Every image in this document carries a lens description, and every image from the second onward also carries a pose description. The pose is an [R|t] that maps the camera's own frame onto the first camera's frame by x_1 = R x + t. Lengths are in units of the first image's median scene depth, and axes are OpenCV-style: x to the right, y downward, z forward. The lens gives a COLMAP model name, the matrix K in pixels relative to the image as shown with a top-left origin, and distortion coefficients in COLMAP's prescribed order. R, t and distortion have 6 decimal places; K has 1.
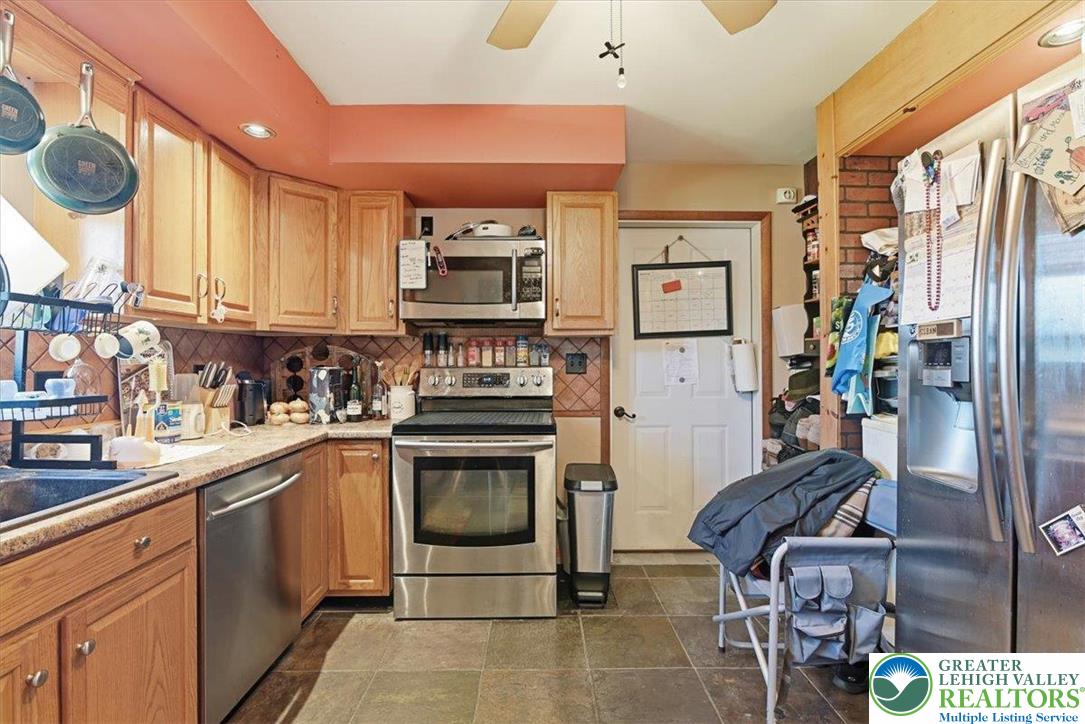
lens RADIAL K [[498.3, 0, 539.0], [0, 498.3, 362.1], [0, 0, 1]] dist [-0.016744, 0.000232]
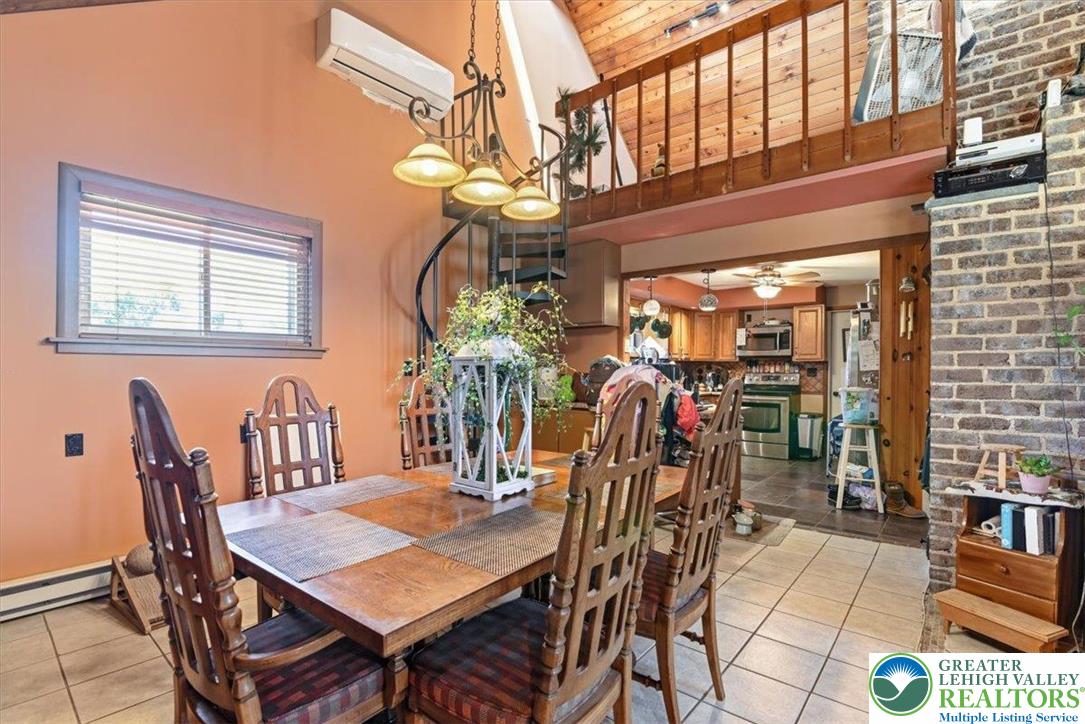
lens RADIAL K [[502.1, 0, 542.6], [0, 502.1, 370.2], [0, 0, 1]] dist [-0.021383, -0.000245]
pose [[0.759902, 0.009290, -0.649971, 0.753705], [-0.006215, 0.999956, 0.007026, -0.018396], [0.650008, -0.001300, 0.759926, -1.933765]]
